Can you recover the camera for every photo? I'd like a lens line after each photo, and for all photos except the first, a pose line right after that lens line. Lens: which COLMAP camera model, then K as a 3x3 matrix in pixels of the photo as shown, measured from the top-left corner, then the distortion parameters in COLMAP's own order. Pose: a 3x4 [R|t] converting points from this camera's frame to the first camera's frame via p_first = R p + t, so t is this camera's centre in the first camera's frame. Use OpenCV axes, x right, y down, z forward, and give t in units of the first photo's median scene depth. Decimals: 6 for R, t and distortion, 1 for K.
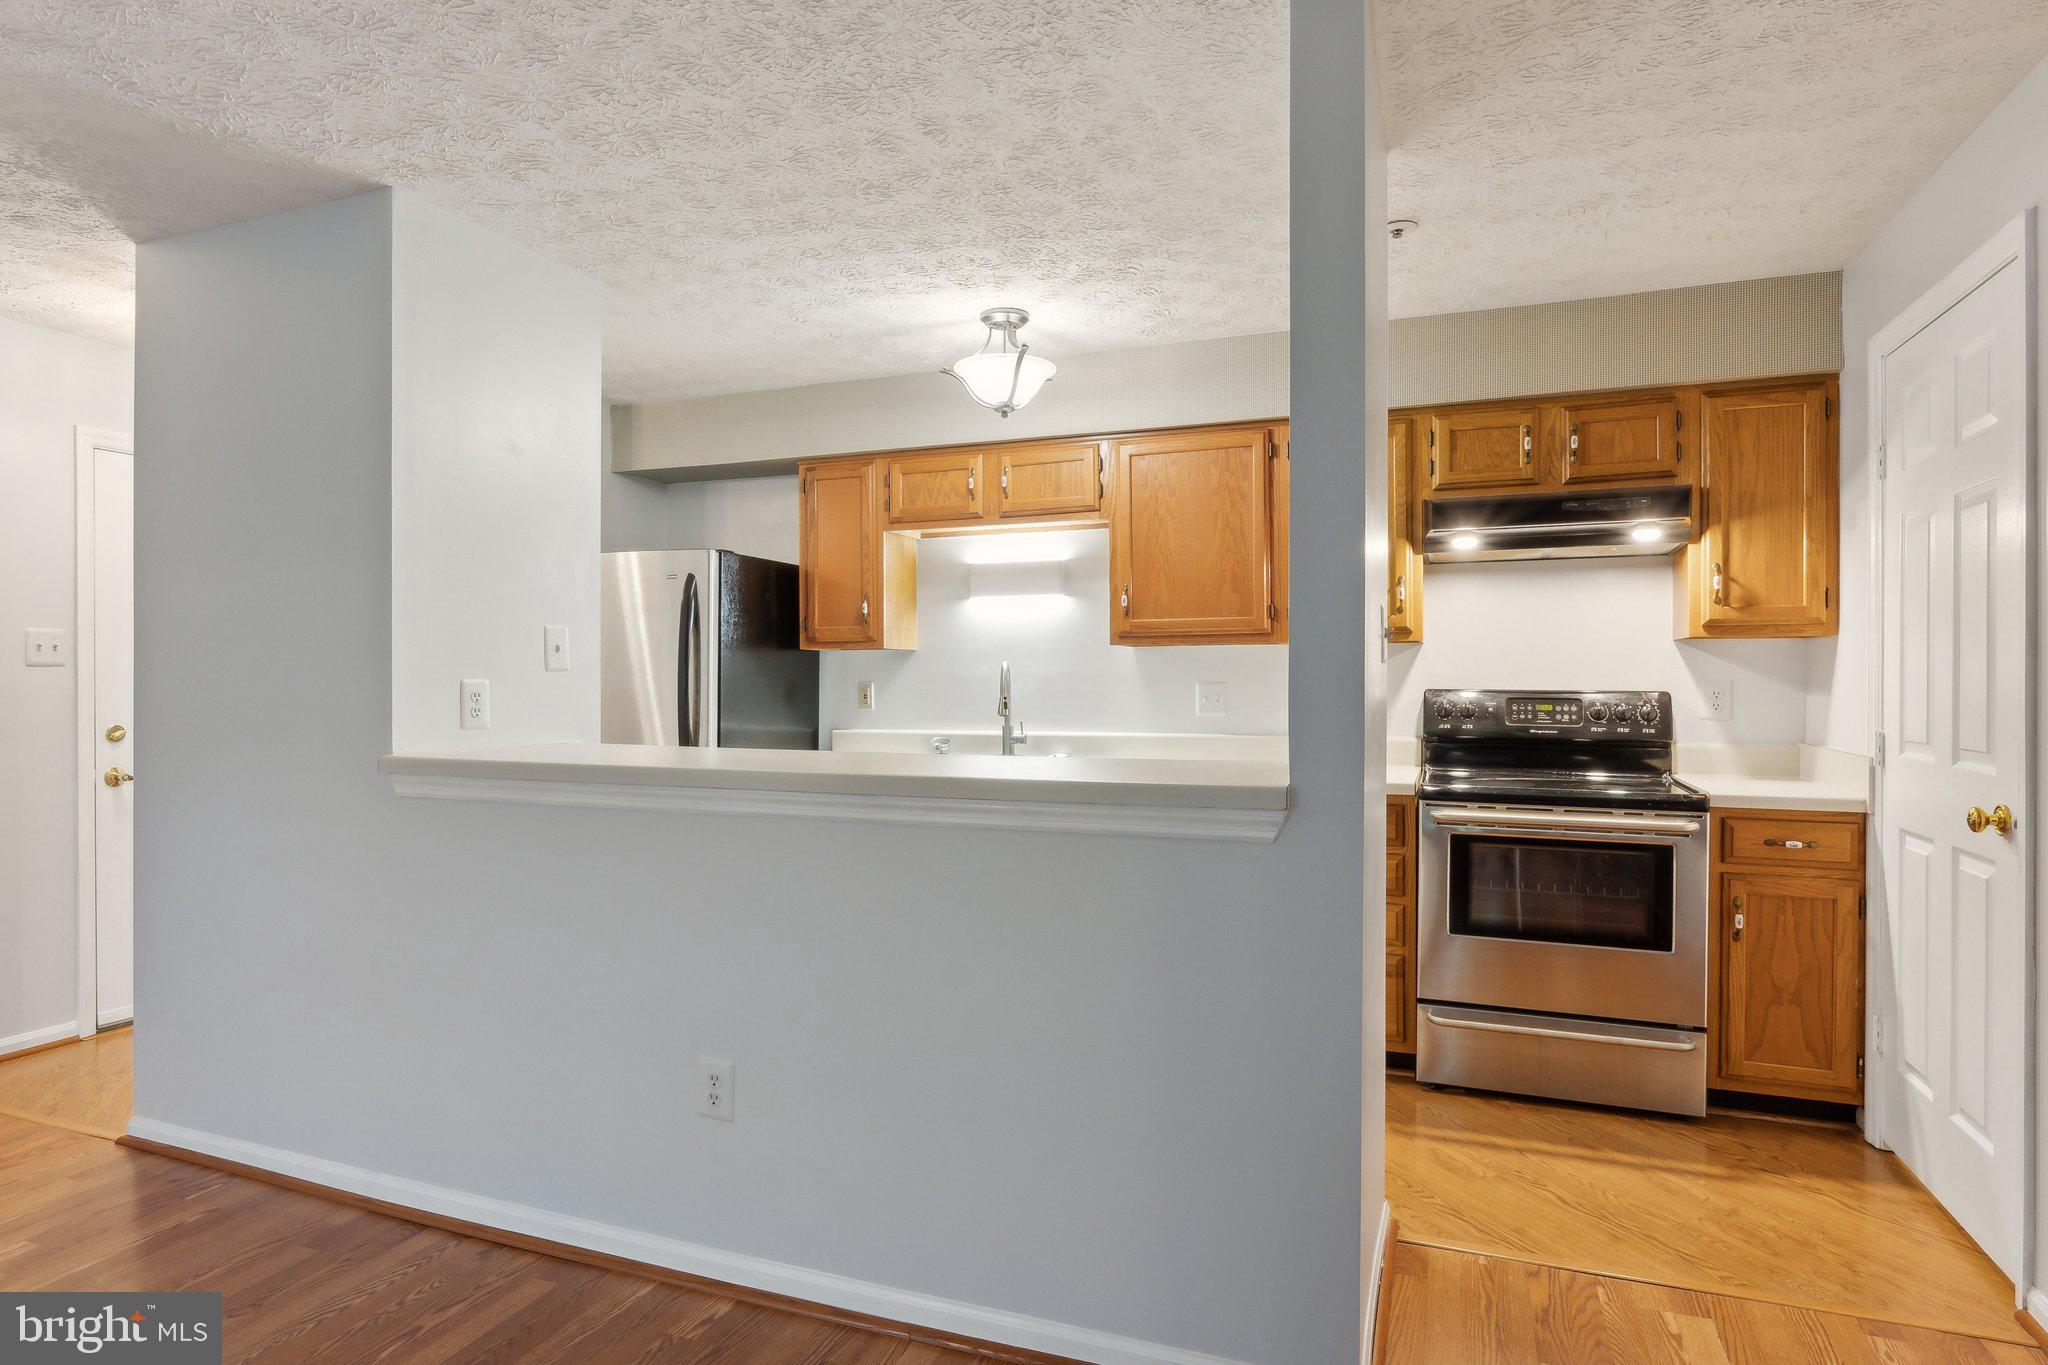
lens RADIAL K [[1119.4, 0, 1024.0], [0, 1119.4, 682.5], [0, 0, 1]] dist [-0.007605, -0.000228]
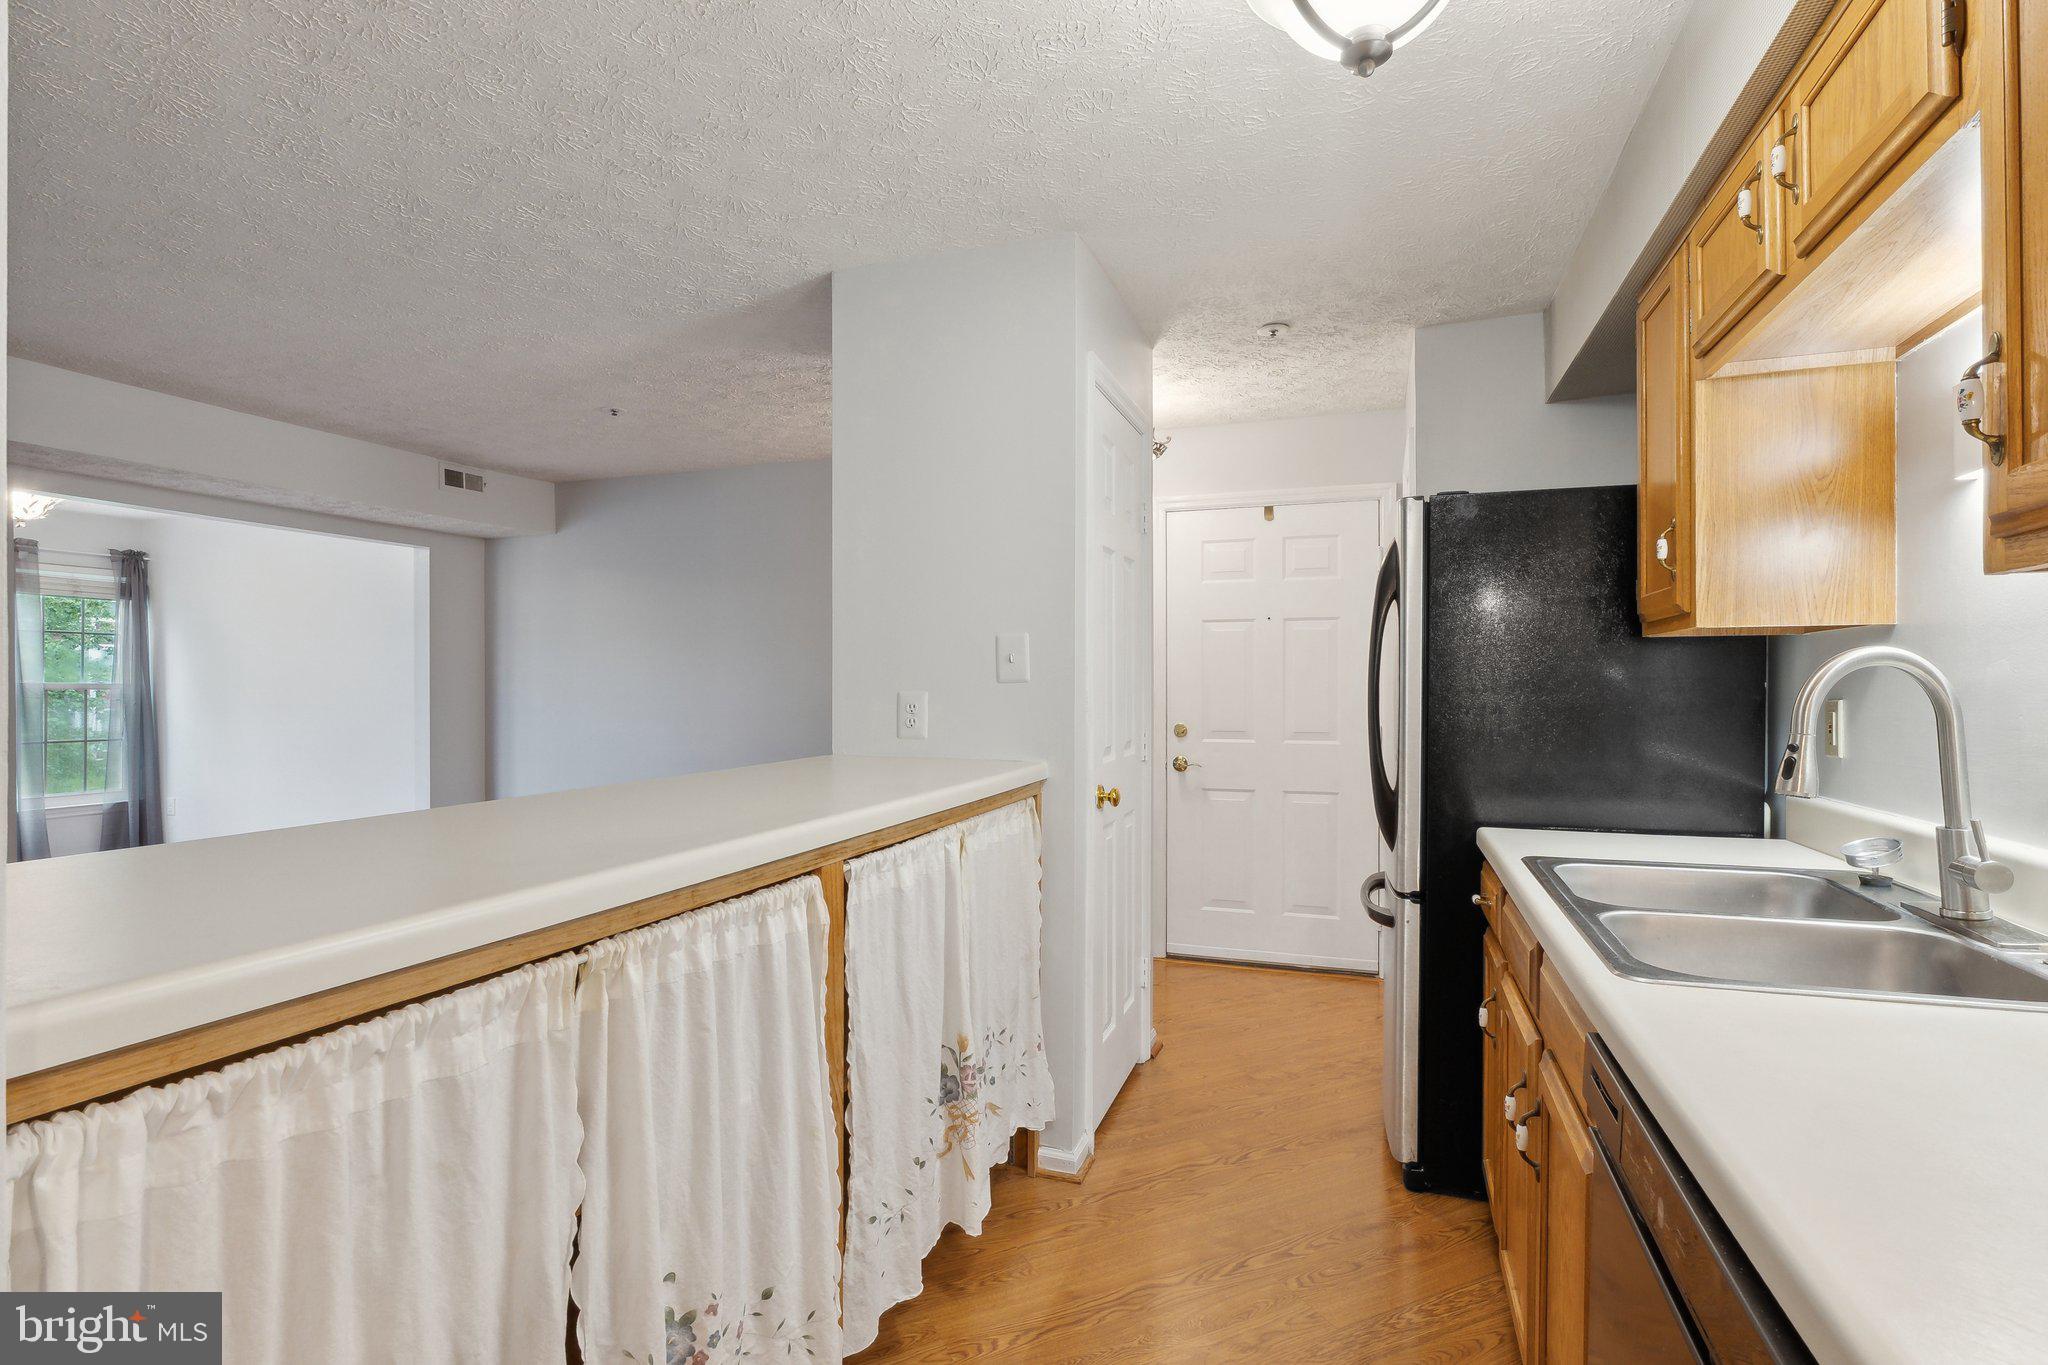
lens RADIAL K [[982.9, 0, 1024.7], [0, 982.9, 689.0], [0, 0, 1]] dist [-0.002696, 0.000031]
pose [[0.026370, 0.004323, -0.999643, 0.342682], [-0.002370, 0.999988, 0.004262, -0.007324], [0.999649, 0.002256, 0.026380, 0.857995]]
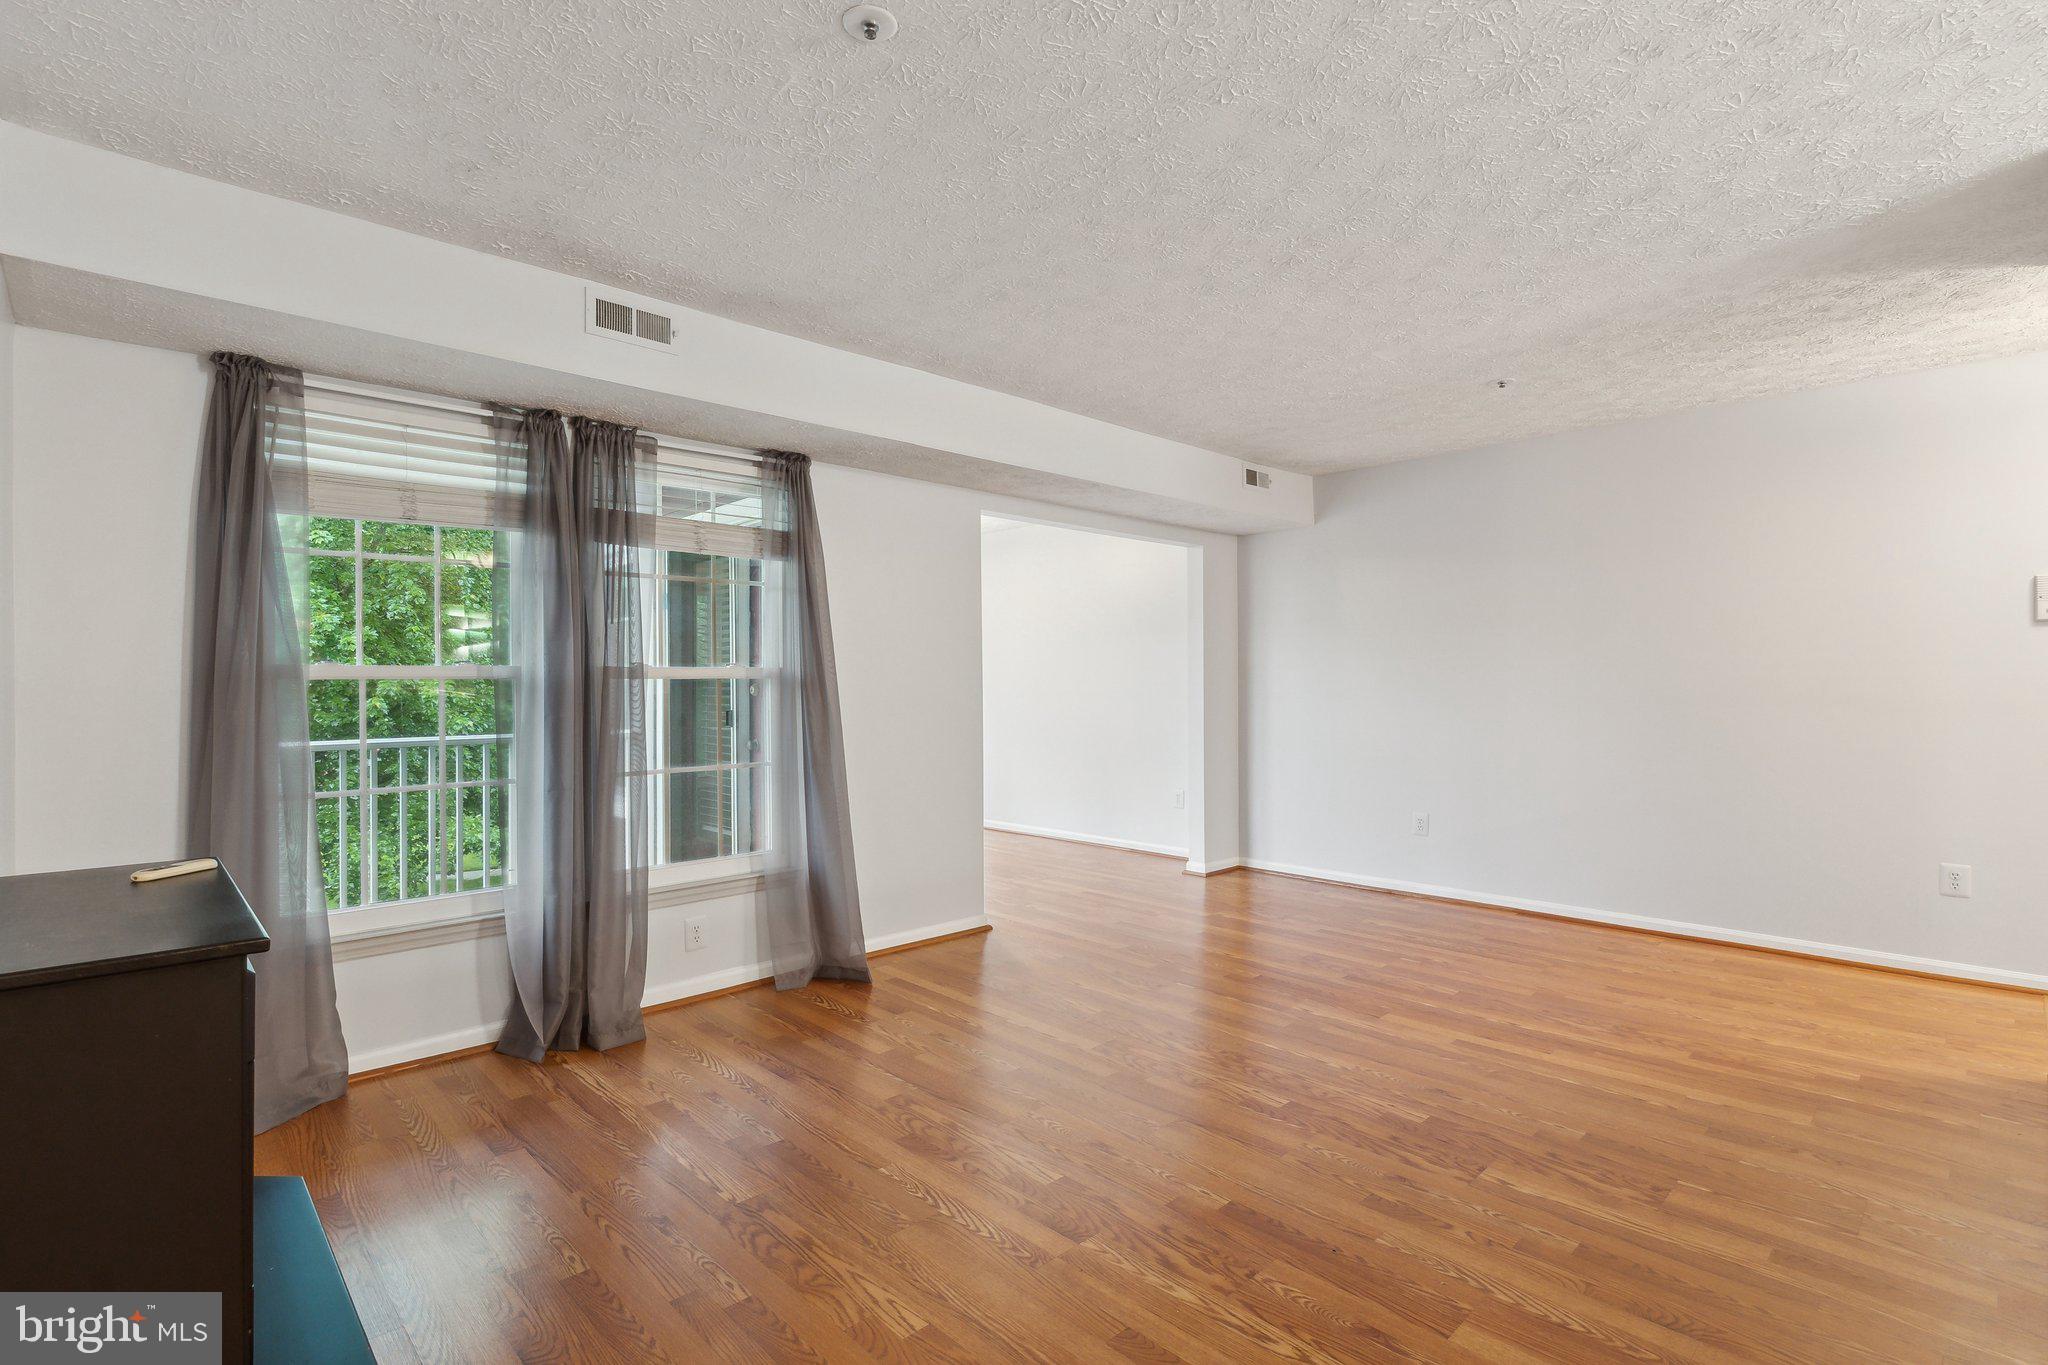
lens RADIAL K [[967.1, 0, 1018.0], [0, 967.1, 682.0], [0, 0, 1]] dist [-0.010239, -0.000050]
pose [[-0.424477, -0.000622, -0.905439, 0.407171], [0.002578, 0.999995, -0.001895, 0.014808], [0.905435, -0.003139, -0.424473, 0.389126]]
